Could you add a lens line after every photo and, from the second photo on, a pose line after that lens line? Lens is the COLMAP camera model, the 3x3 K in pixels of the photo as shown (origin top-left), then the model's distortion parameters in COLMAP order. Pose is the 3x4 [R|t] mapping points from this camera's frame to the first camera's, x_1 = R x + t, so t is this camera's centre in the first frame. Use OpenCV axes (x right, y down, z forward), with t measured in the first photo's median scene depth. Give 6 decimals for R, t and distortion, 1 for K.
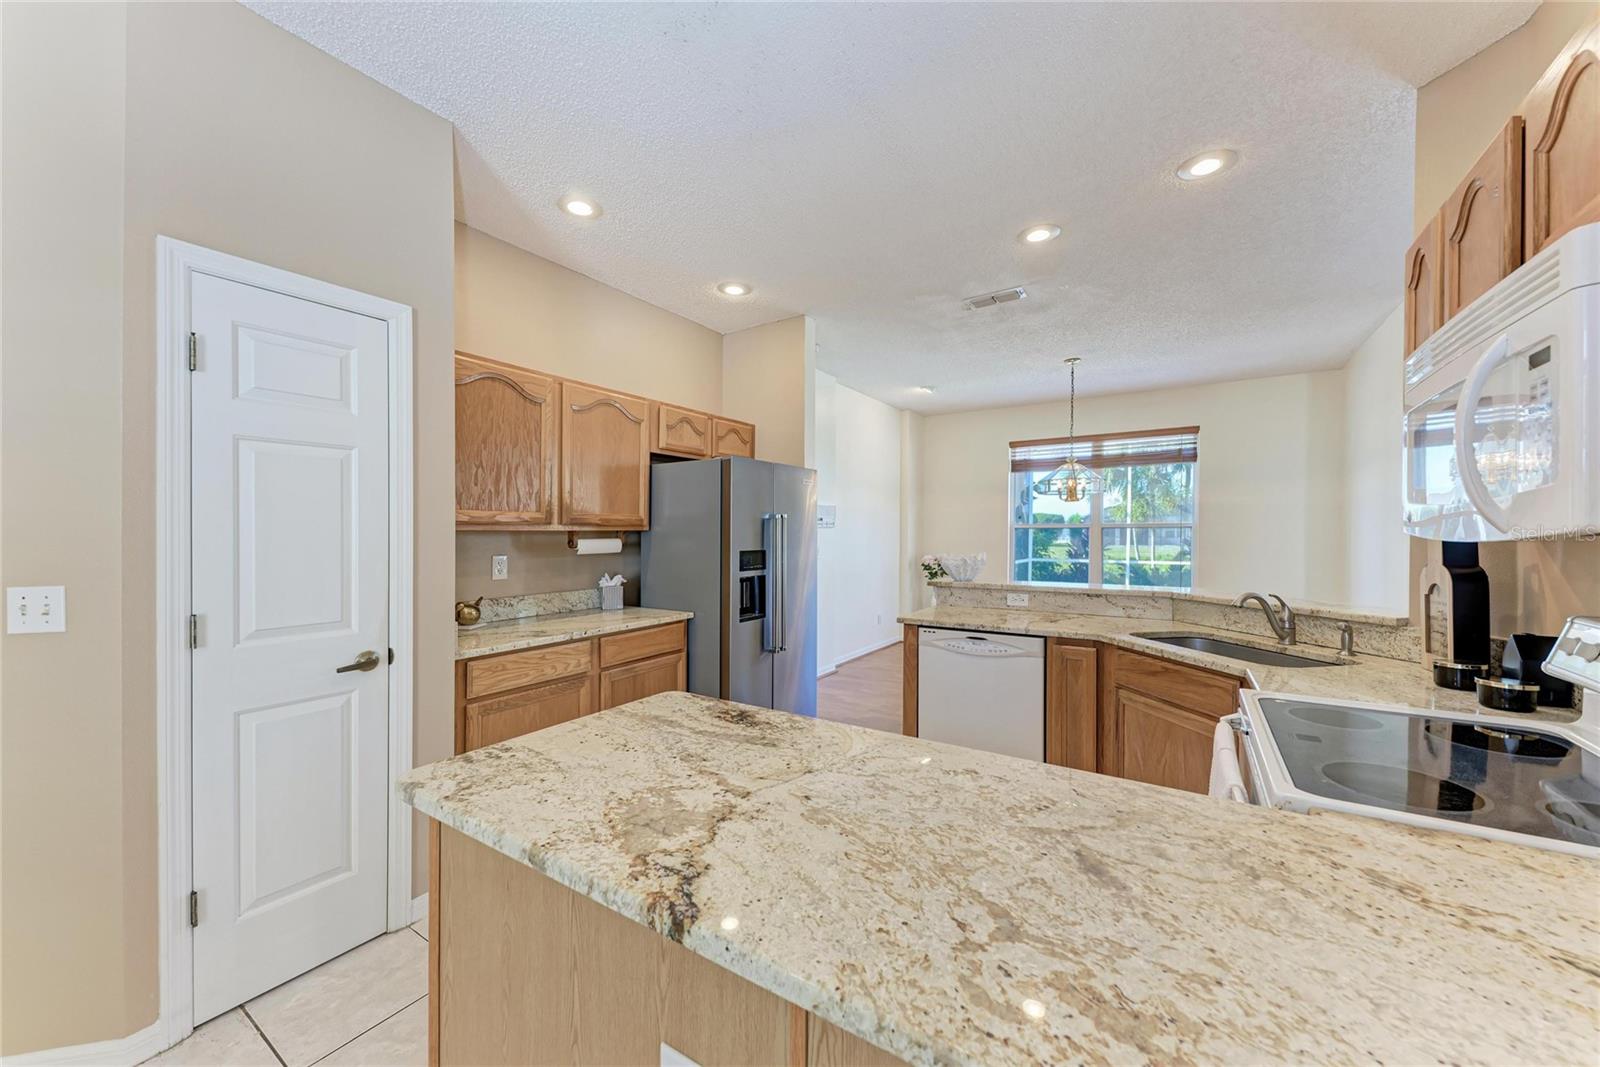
lens RADIAL K [[586.4, 0, 801.2], [0, 586.4, 539.1], [0, 0, 1]] dist [0.017120, -0.005986]
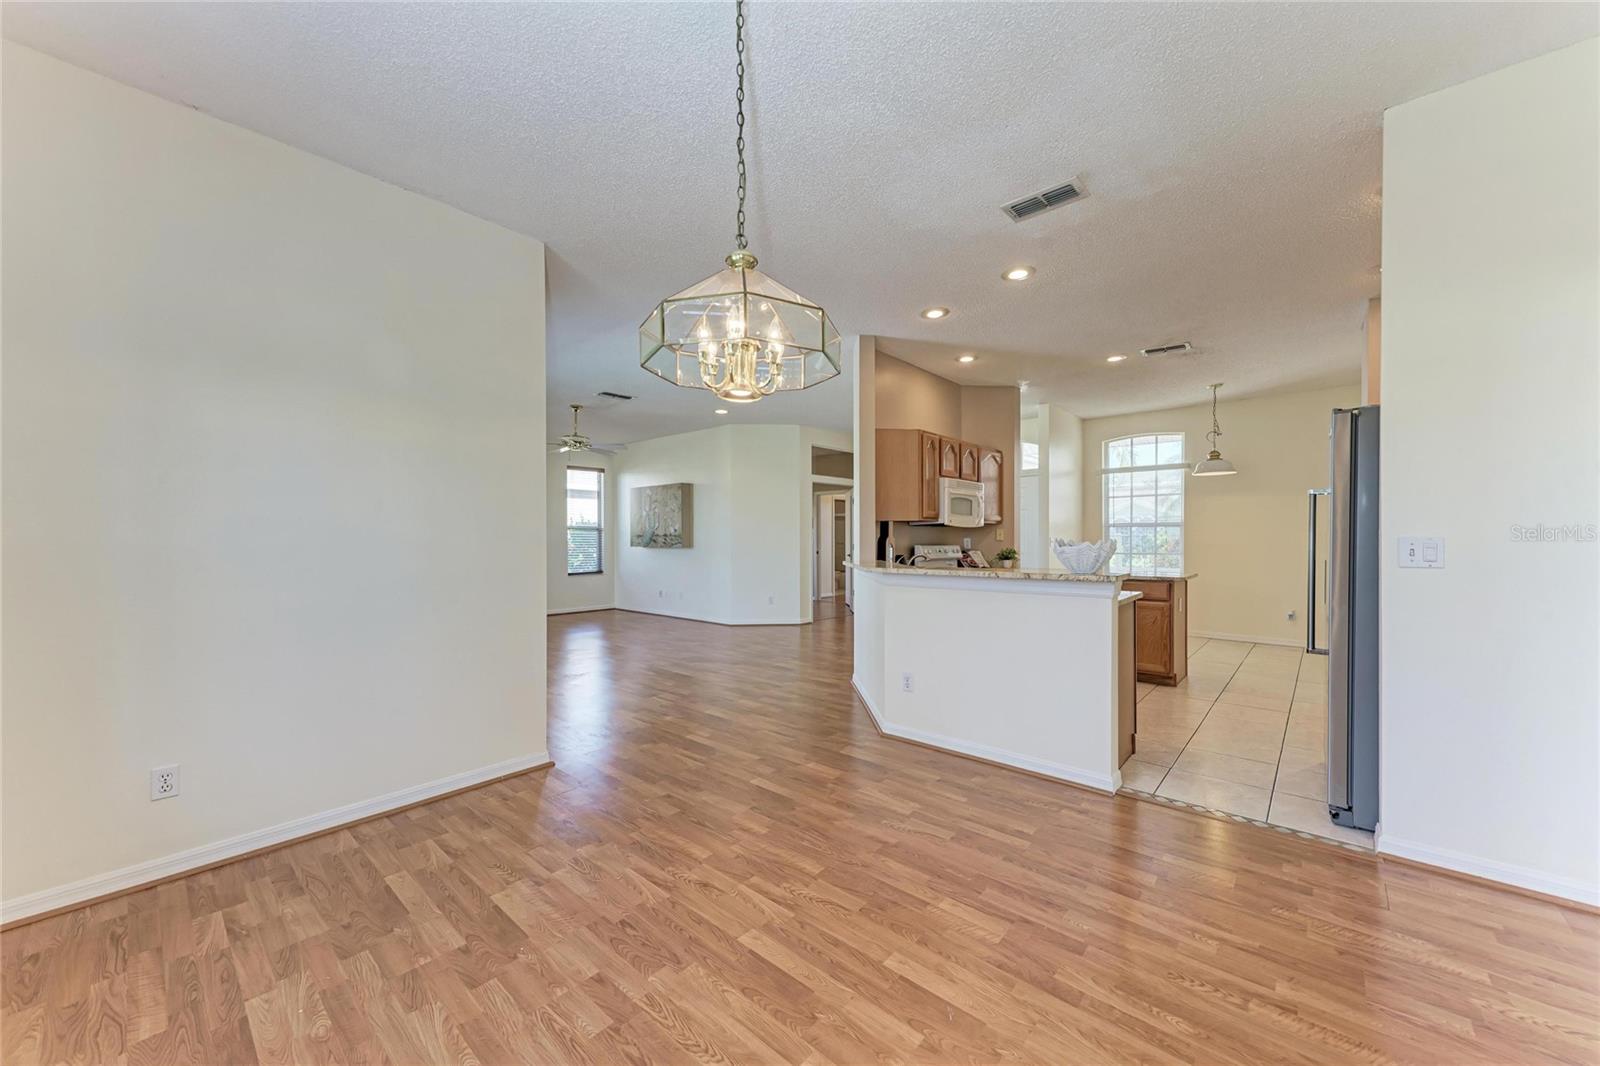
lens RADIAL K [[587.7, 0, 807.5], [0, 587.7, 538.0], [0, 0, 1]] dist [0.015453, -0.005835]
pose [[-0.990187, 0.007010, 0.139570, 0.927638], [0.008171, 0.999937, 0.007751, 0.023696], [-0.139507, 0.008815, -0.990182, 3.196269]]
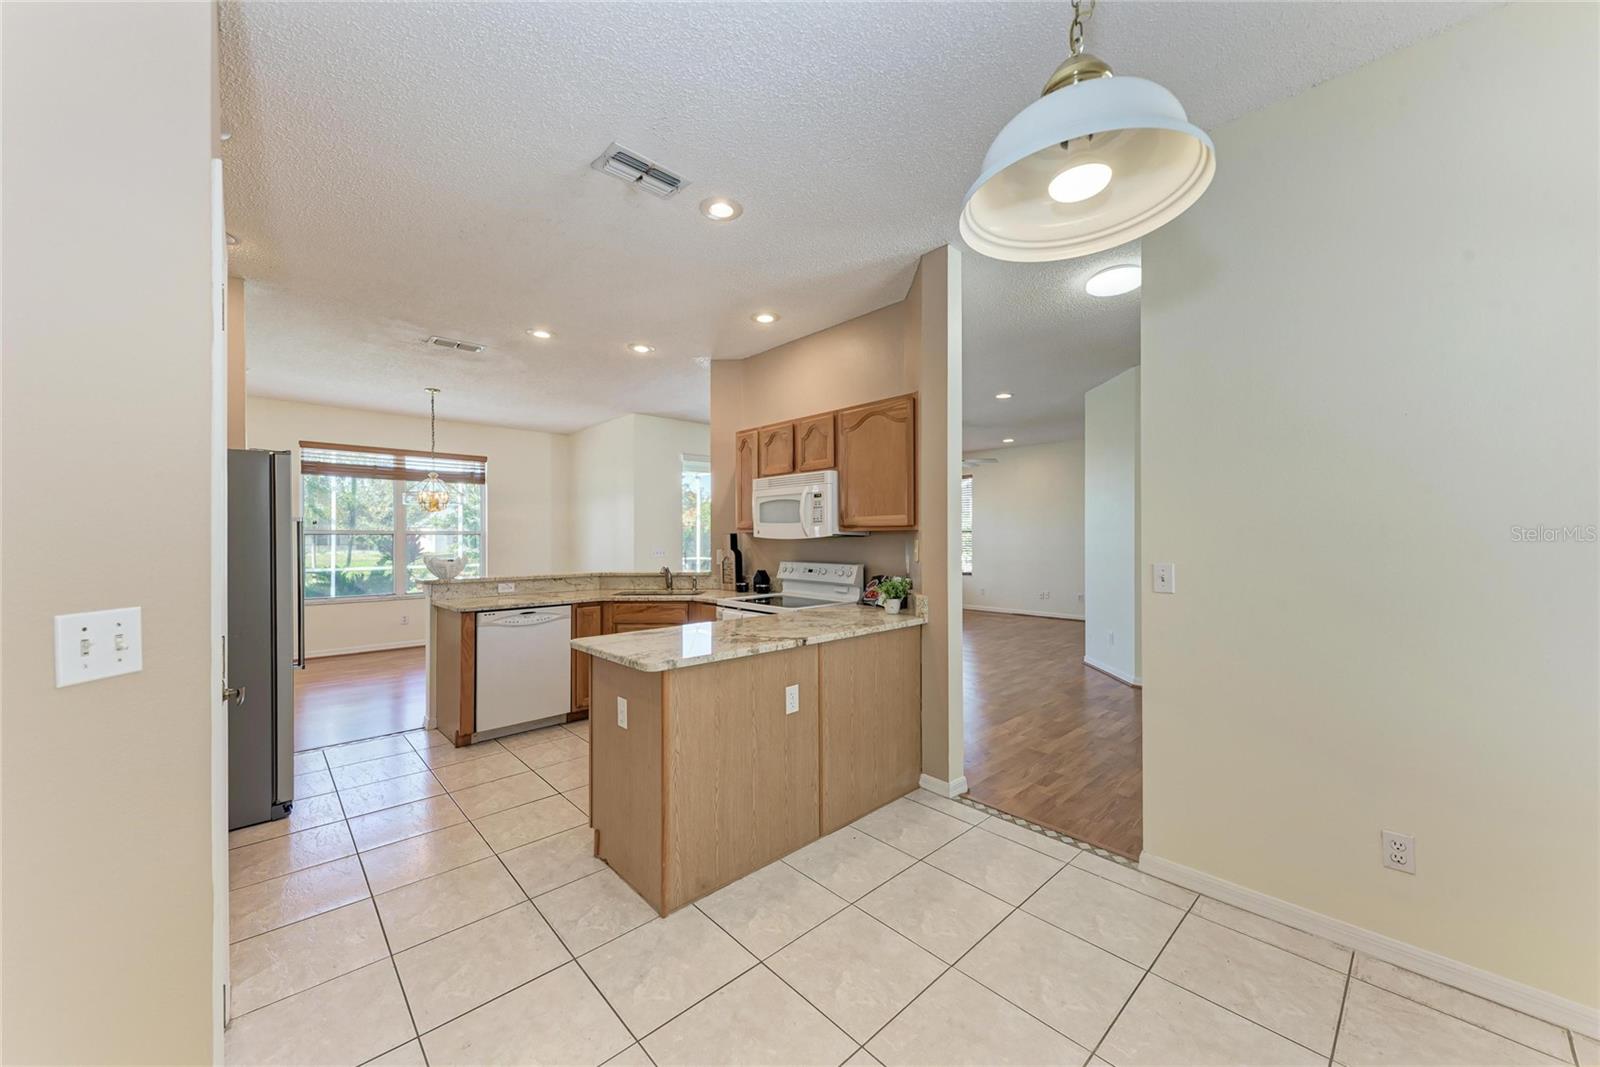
lens RADIAL K [[585.3, 0, 802.6], [0, 585.3, 537.0], [0, 0, 1]] dist [0.021215, -0.005957]
pose [[0.241689, 0.002427, 0.970351, -1.206700], [0.013004, 0.999899, -0.005740, 0.006640], [-0.970267, 0.014005, 0.241633, 0.033897]]
